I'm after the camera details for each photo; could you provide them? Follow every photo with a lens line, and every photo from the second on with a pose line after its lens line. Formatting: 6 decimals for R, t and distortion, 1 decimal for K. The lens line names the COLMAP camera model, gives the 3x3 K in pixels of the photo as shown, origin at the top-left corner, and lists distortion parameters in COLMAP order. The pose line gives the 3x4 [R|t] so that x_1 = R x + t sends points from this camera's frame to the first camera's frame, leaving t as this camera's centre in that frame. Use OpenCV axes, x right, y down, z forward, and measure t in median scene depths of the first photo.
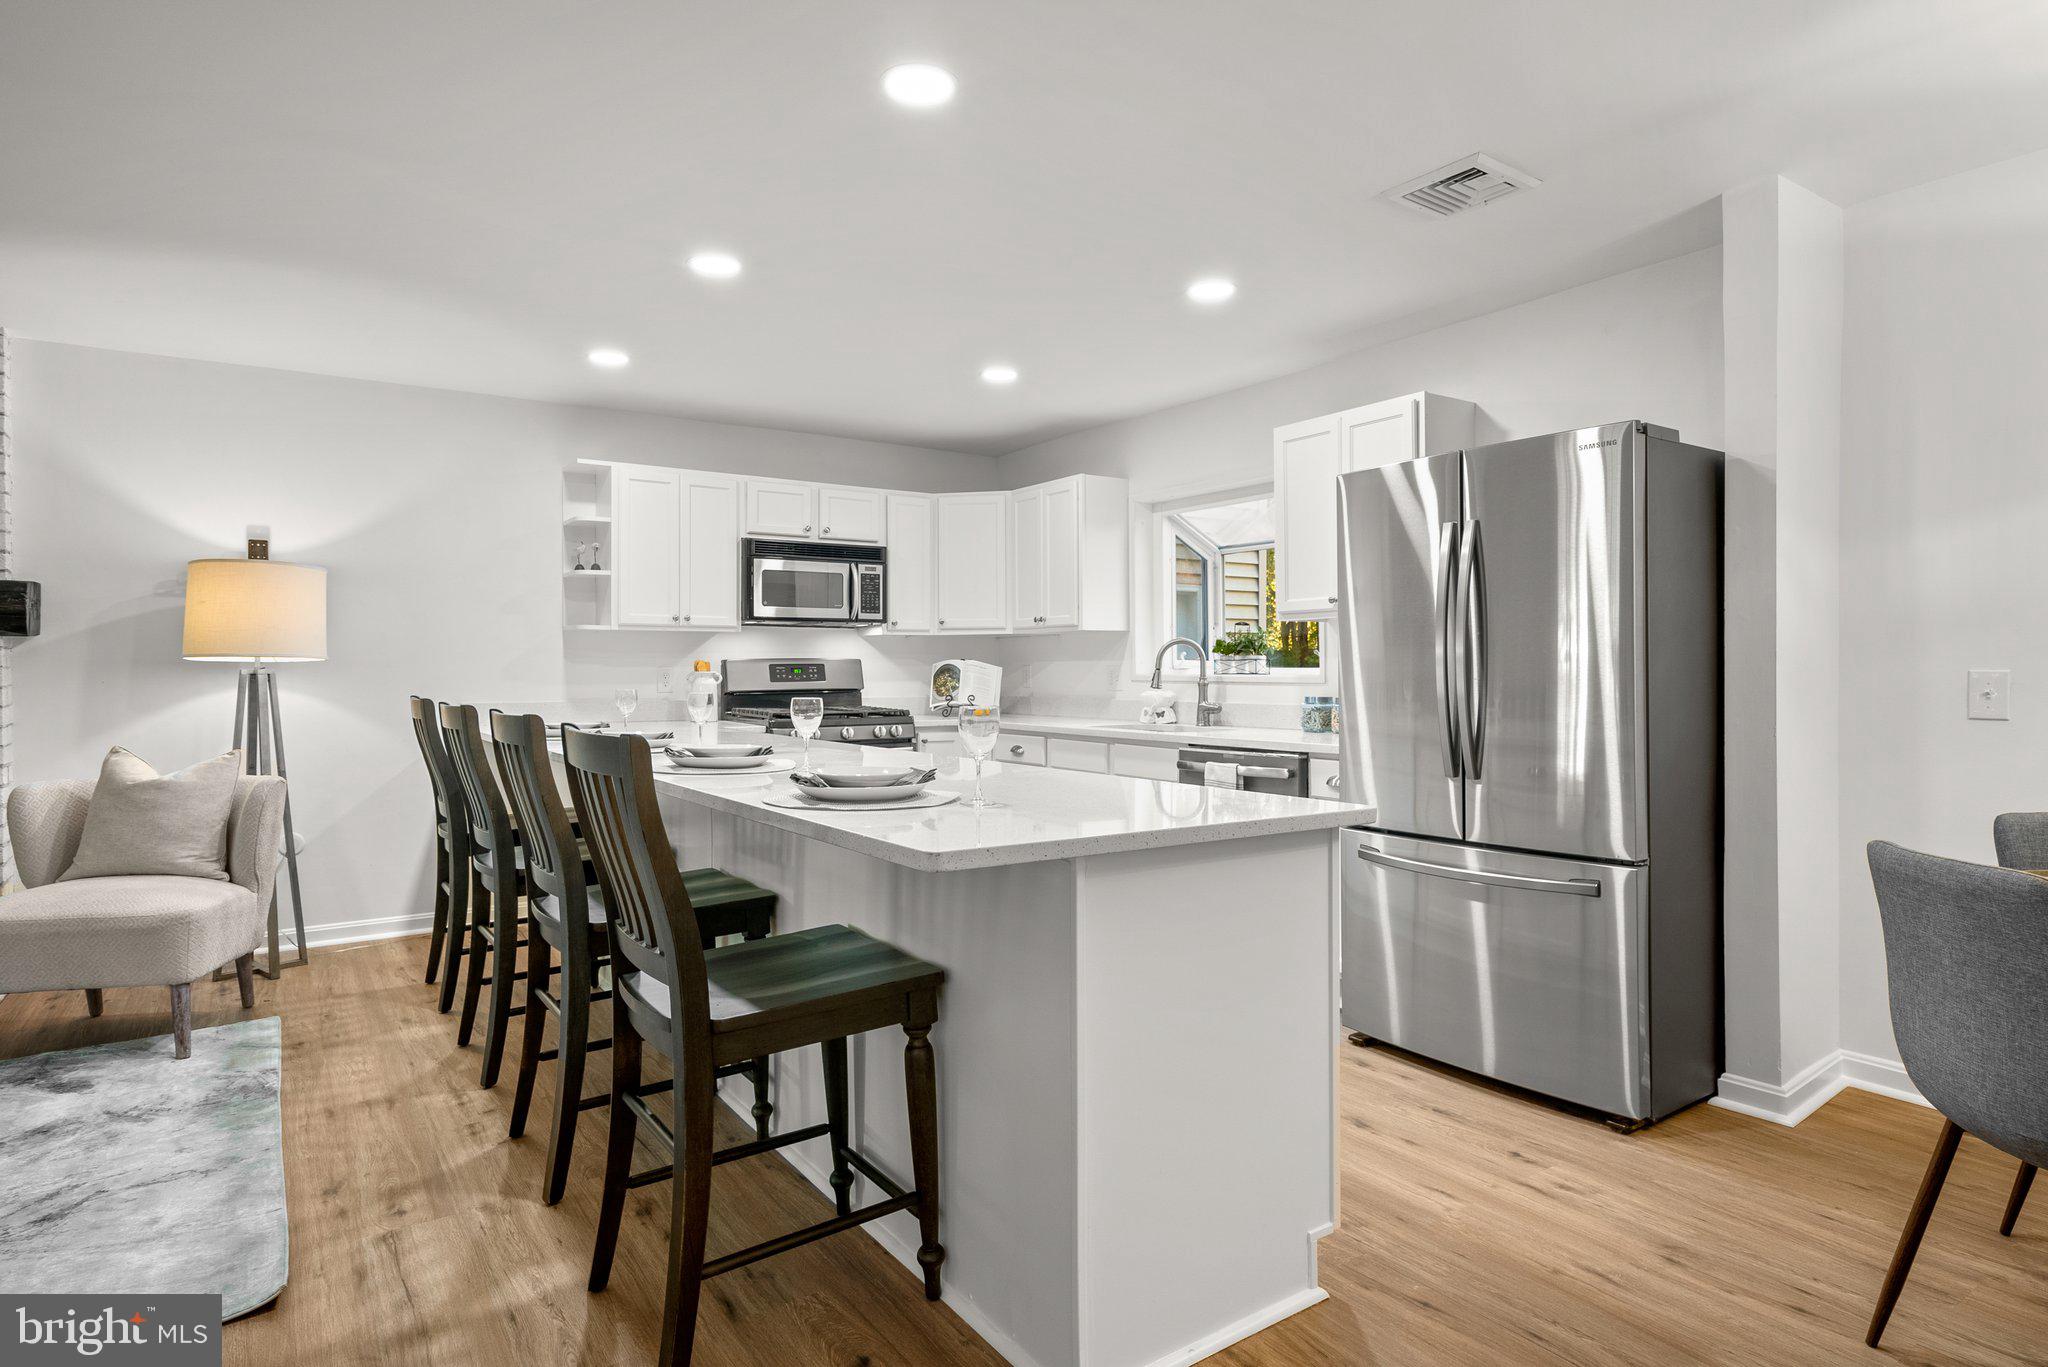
lens RADIAL K [[1120.8, 0, 1032.6], [0, 1120.8, 672.0], [0, 0, 1]] dist [-0.004837, 0.006092]
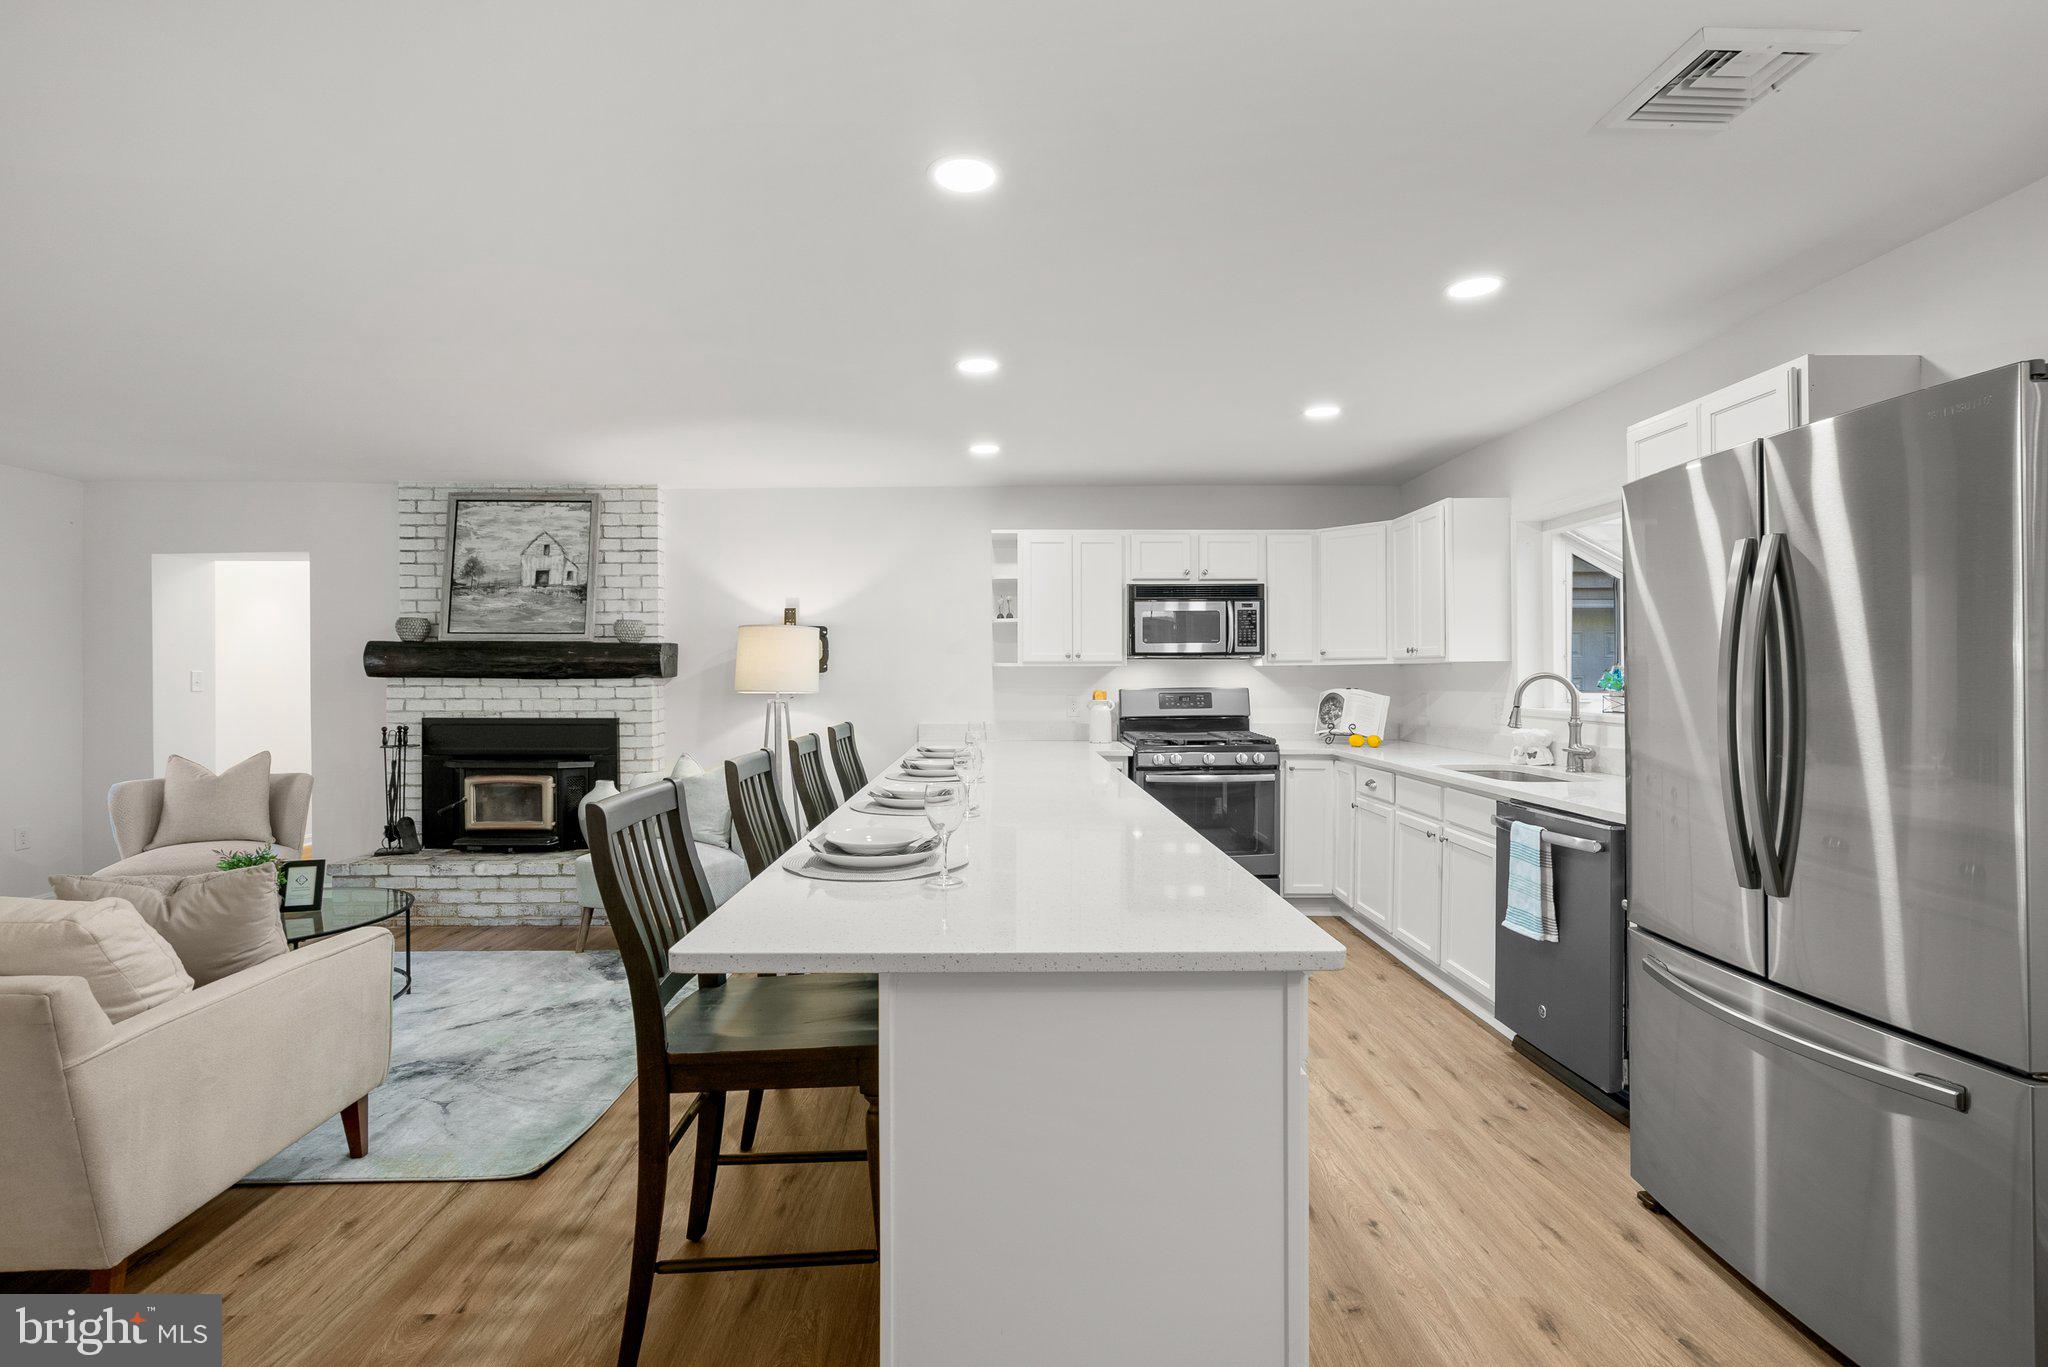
lens RADIAL K [[942.0, 0, 1007.3], [0, 942.0, 676.6], [0, 0, 1]] dist [-0.000212, 0.002245]
pose [[0.829836, -0.000481, -0.558007, 0.236286], [0.000931, 0.999999, 0.000523, -0.033673], [0.558007, -0.000954, 0.829836, 0.164663]]
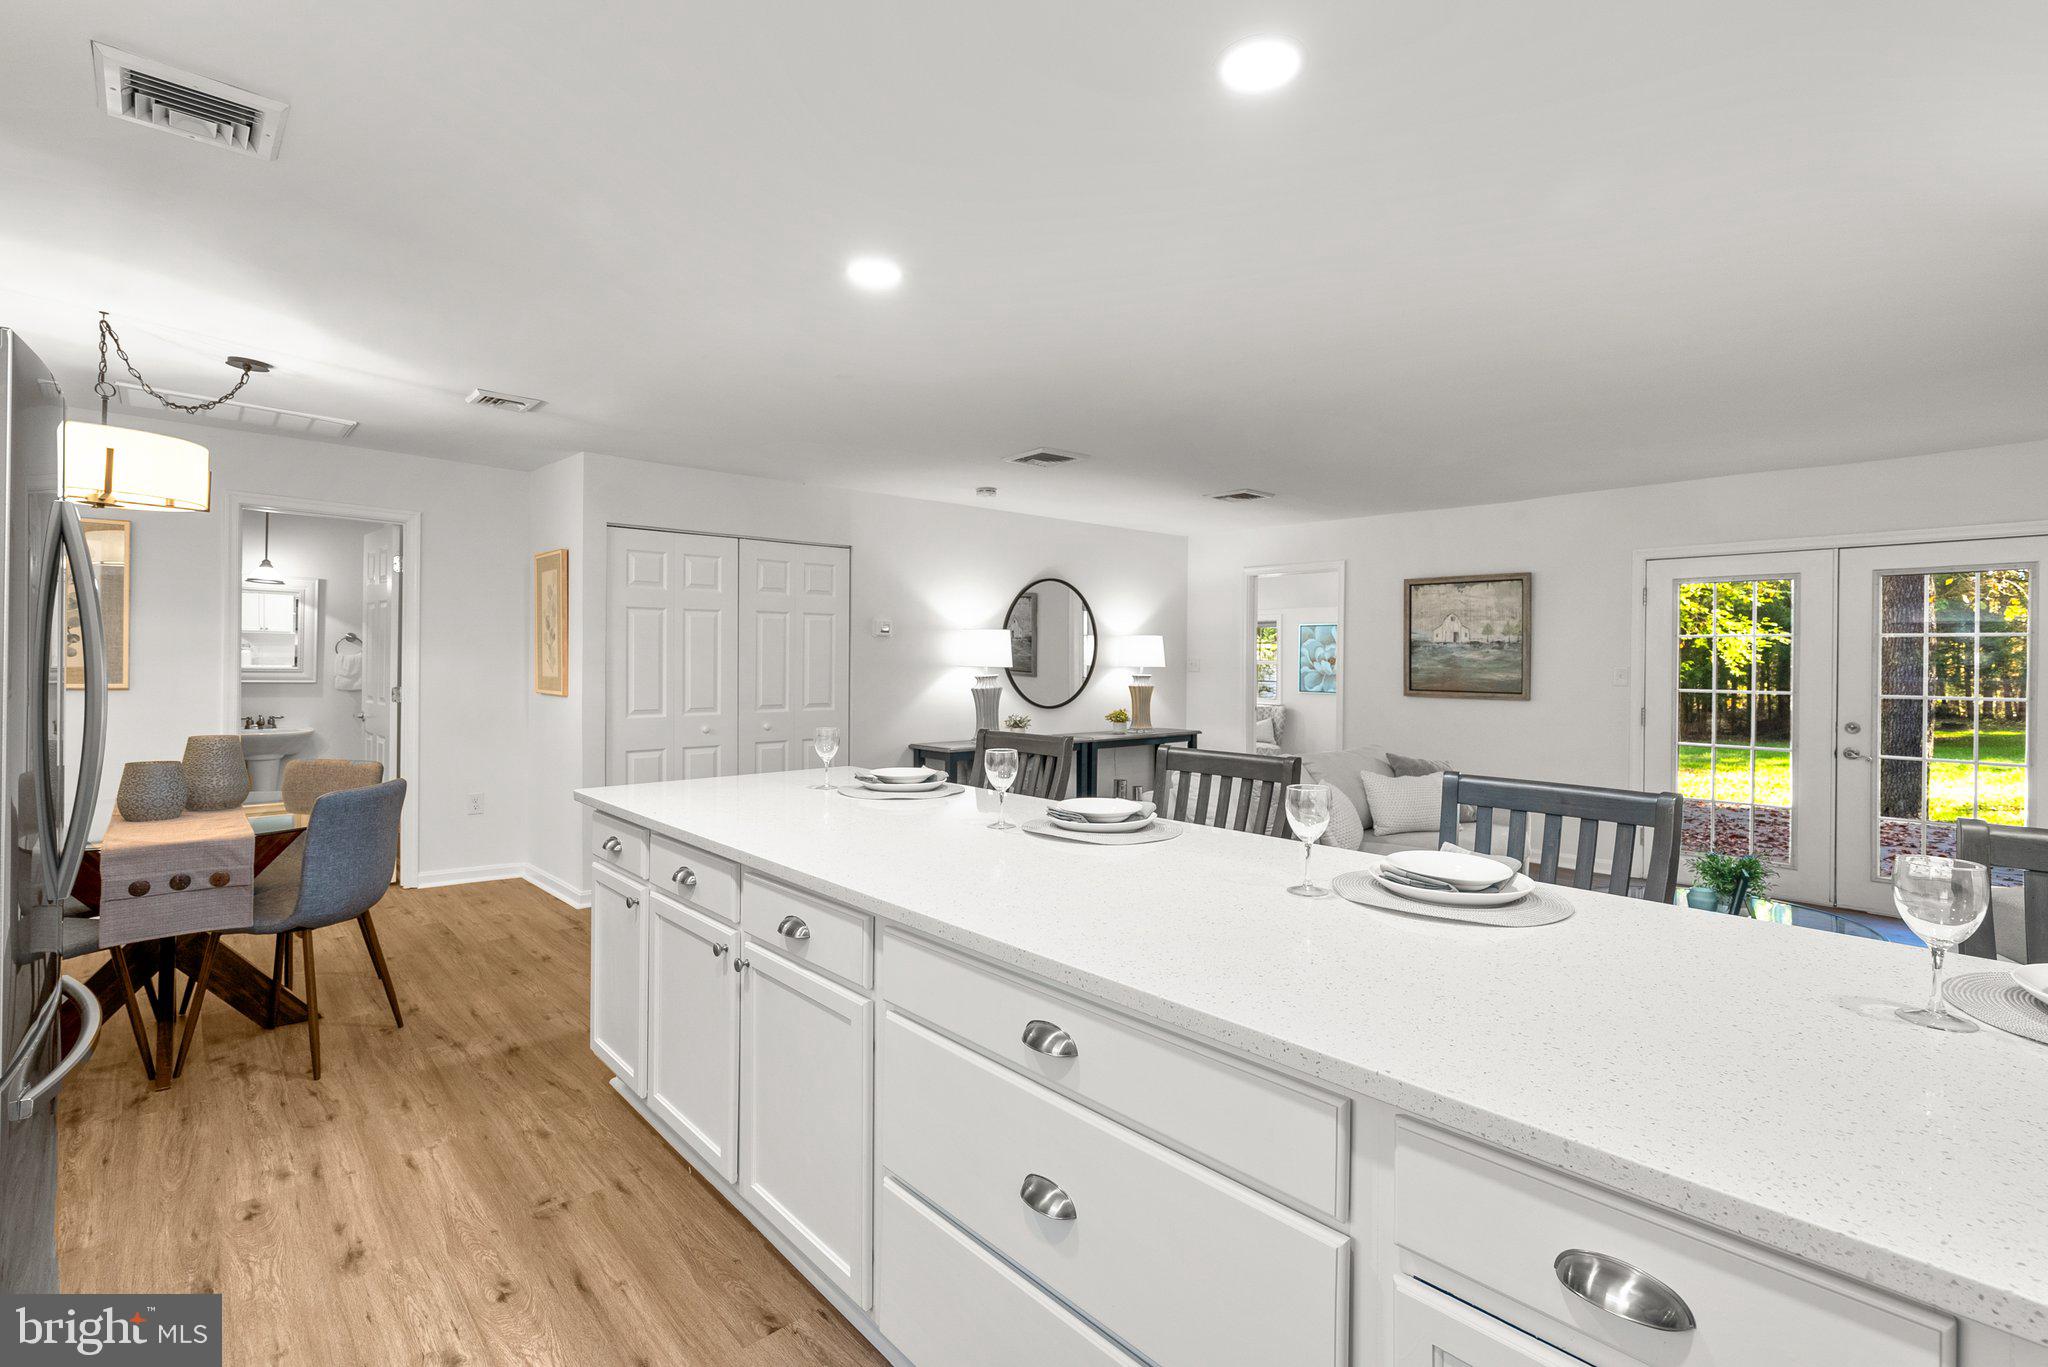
lens RADIAL K [[942.0, 0, 1033.4], [0, 942.0, 655.1], [0, 0, 1]] dist [-0.000212, 0.002245]
pose [[-0.989176, -0.009847, -0.146405, -0.073877], [-0.009268, 0.999946, -0.004635, -0.038276], [0.146443, -0.003228, -0.989214, 1.212769]]
